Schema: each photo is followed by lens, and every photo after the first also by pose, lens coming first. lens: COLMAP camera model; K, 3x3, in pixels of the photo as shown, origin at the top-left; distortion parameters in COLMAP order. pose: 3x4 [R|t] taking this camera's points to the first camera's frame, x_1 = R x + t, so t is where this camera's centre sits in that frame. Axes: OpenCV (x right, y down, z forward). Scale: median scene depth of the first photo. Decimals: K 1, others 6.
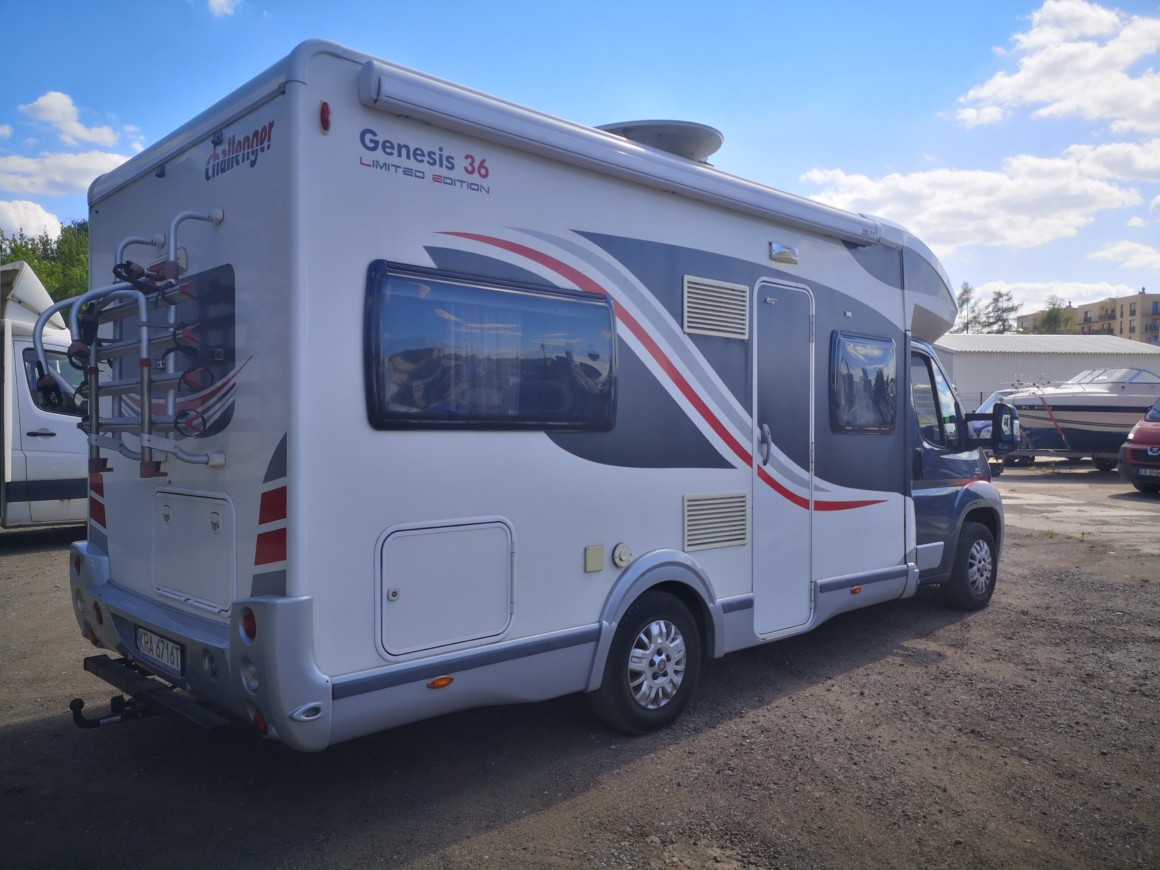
lens RADIAL K [[894.1, 0, 576.1], [0, 894.1, 435.9], [0, 0, 1]] dist [0.087264, -0.097212]
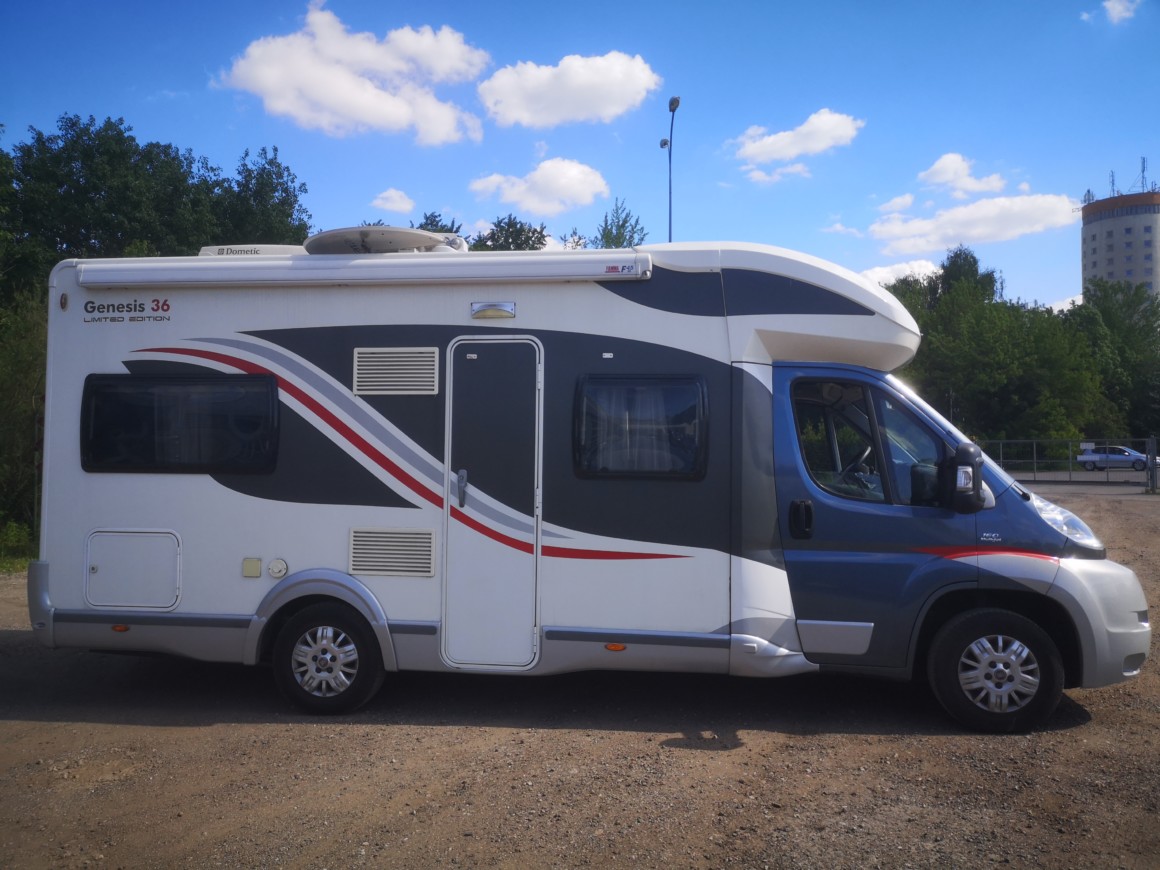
lens RADIAL K [[894.1, 0, 576.1], [0, 894.1, 435.9], [0, 0, 1]] dist [0.087264, -0.097212]
pose [[0.622071, -0.024096, -0.782590, 1.291227], [-0.013072, 0.999067, -0.041152, -0.011929], [0.782852, 0.035829, 0.621176, 0.481845]]
